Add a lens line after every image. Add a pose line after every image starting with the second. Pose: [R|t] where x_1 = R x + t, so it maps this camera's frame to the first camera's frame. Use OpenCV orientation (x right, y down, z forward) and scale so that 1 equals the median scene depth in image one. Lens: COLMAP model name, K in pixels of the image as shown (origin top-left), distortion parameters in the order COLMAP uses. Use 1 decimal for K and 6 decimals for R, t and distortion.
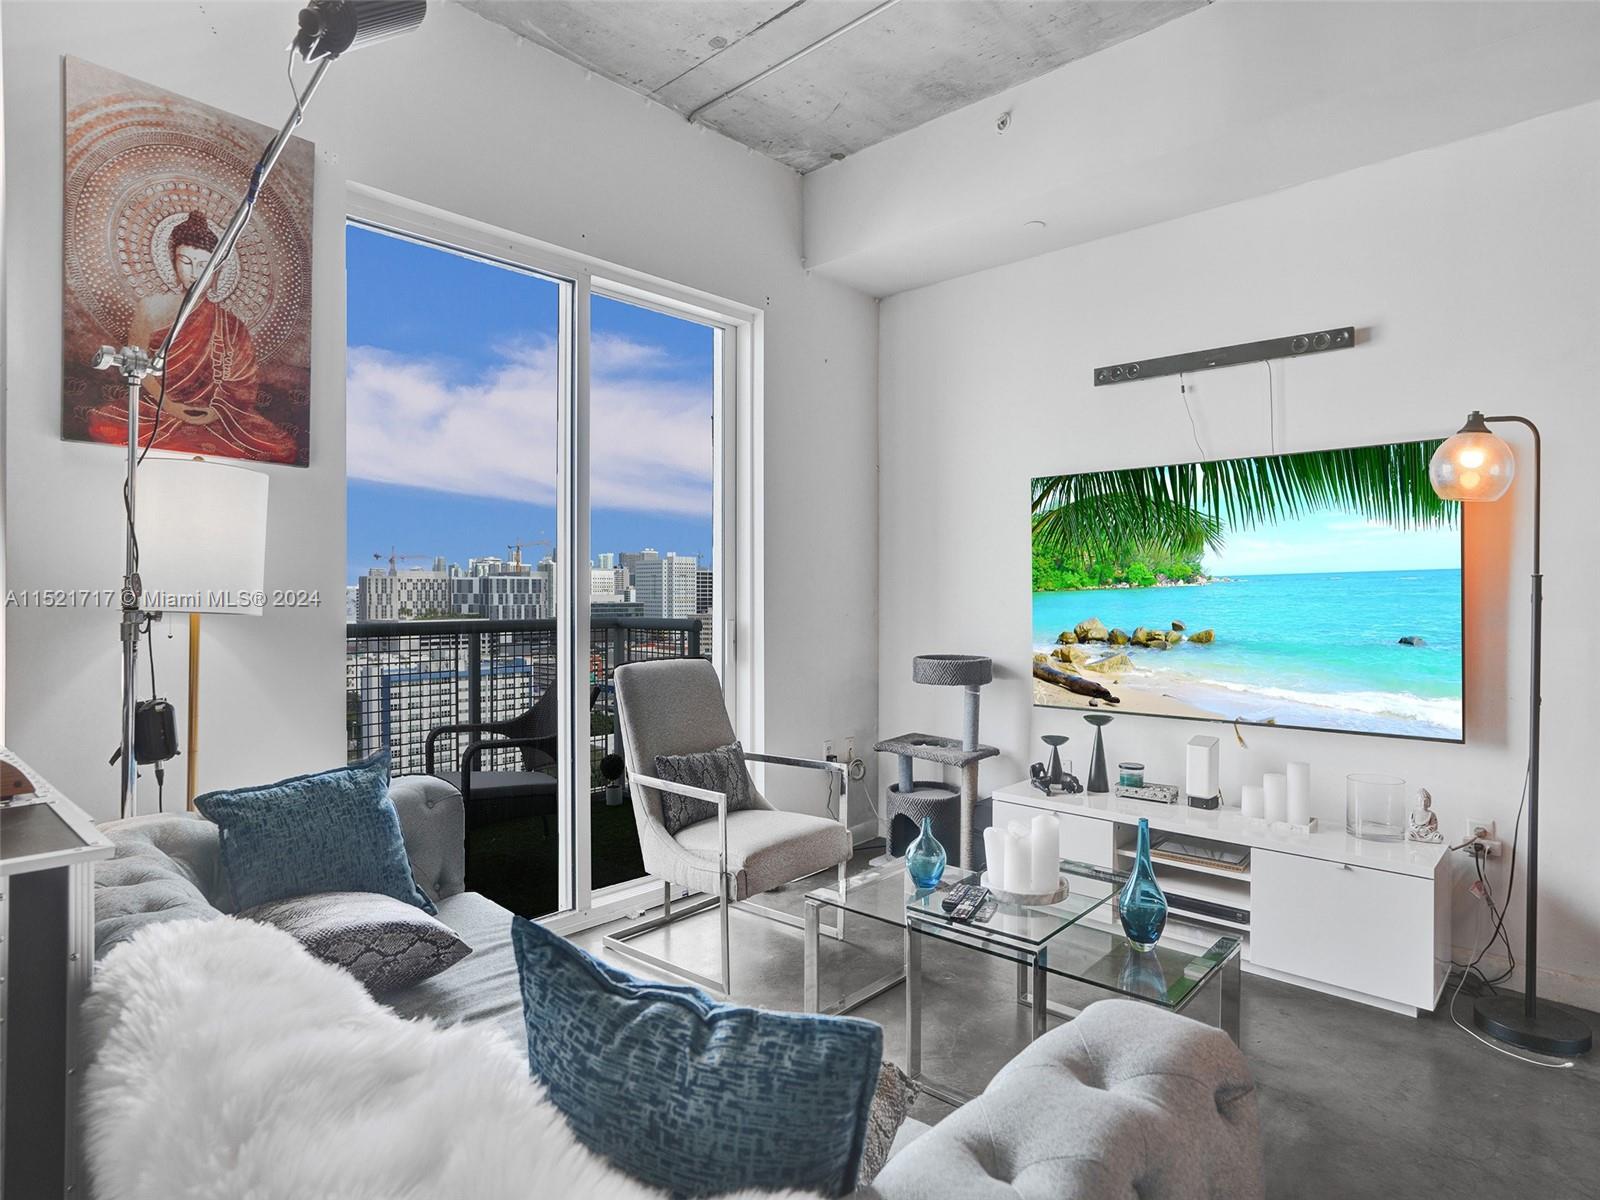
lens RADIAL K [[879.4, 0, 797.0], [0, 879.4, 593.3], [0, 0, 1]] dist [-0.005806, 0.000011]
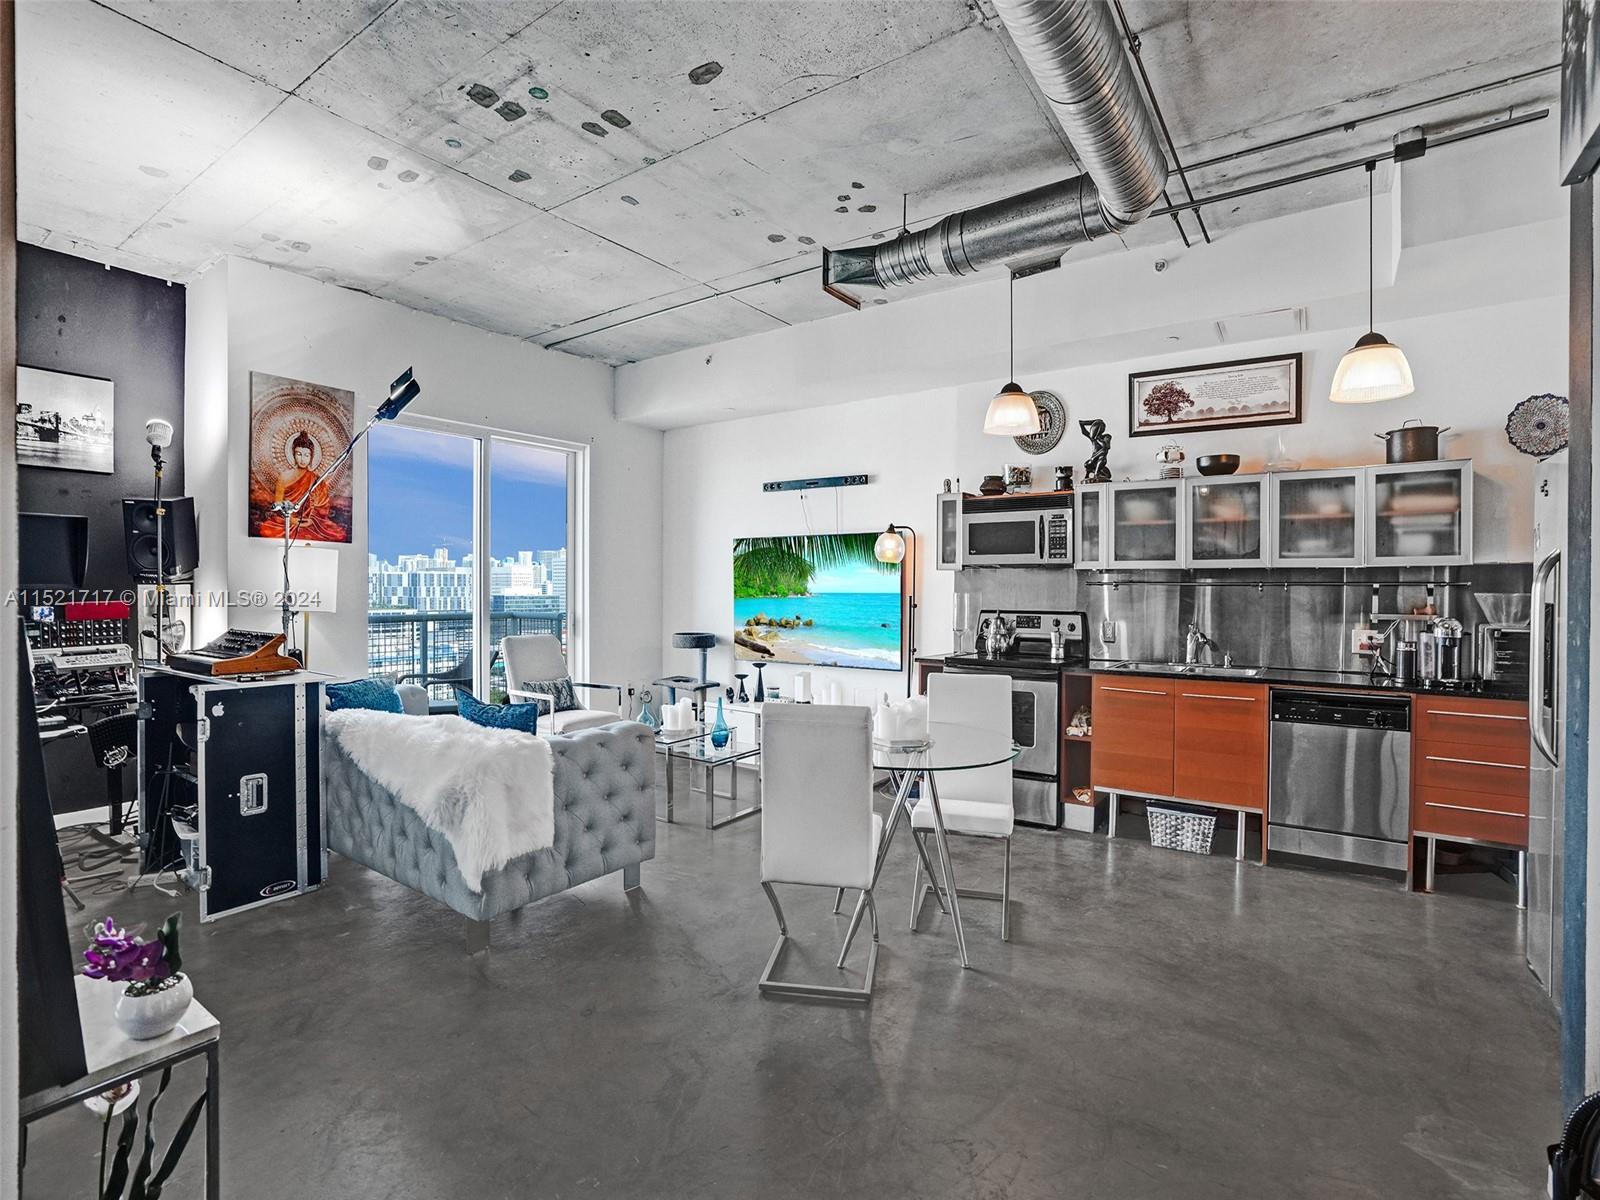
lens RADIAL K [[779.0, 0, 795.6], [0, 779.0, 595.9], [0, 0, 1]] dist [-0.017922, 0.000506]
pose [[0.993007, 0.004576, 0.117966, 0.219660], [-0.005863, 0.999927, 0.010563, -0.028918], [-0.117909, -0.011181, 0.992961, -0.736841]]
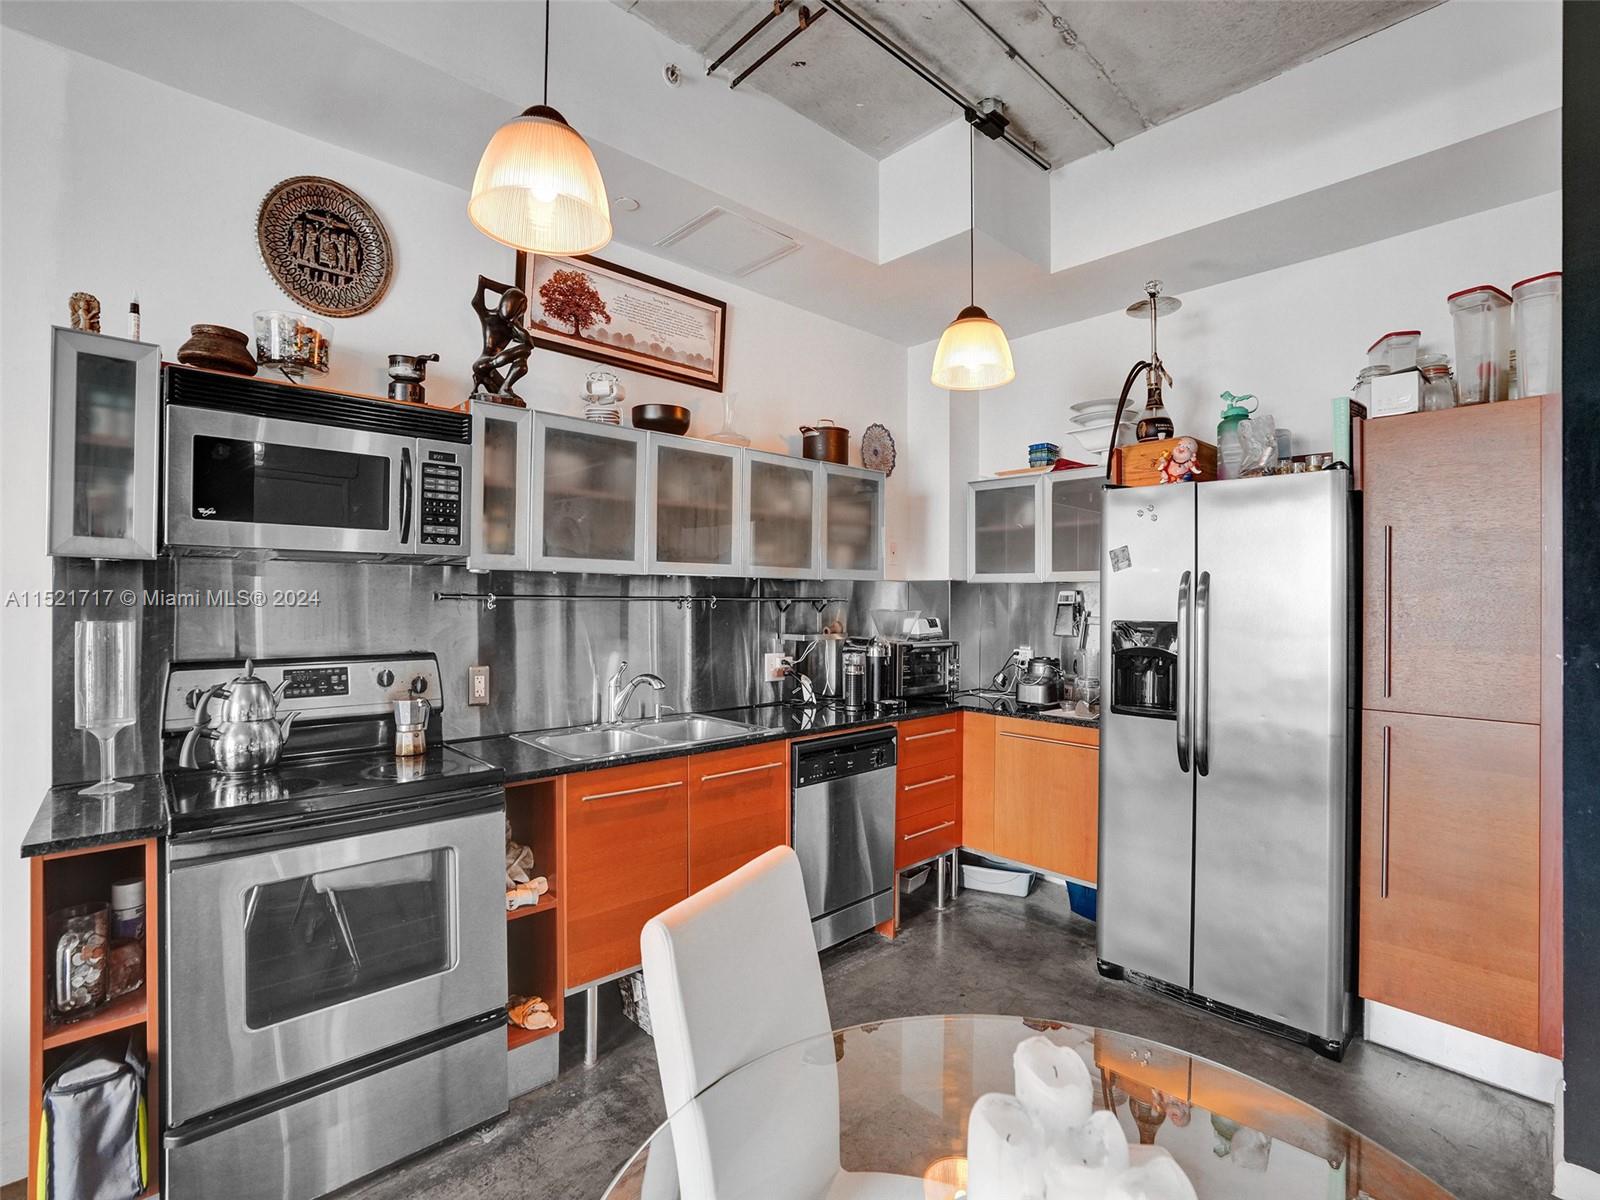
lens RADIAL K [[749.1, 0, 795.5], [0, 749.1, 596.2], [0, 0, 1]] dist [-0.064014, 0.023295]
pose [[0.084321, 0.004465, 0.996429, 0.249593], [-0.007166, 0.999967, -0.003874, -0.039644], [-0.996413, -0.006814, 0.084350, 0.190277]]
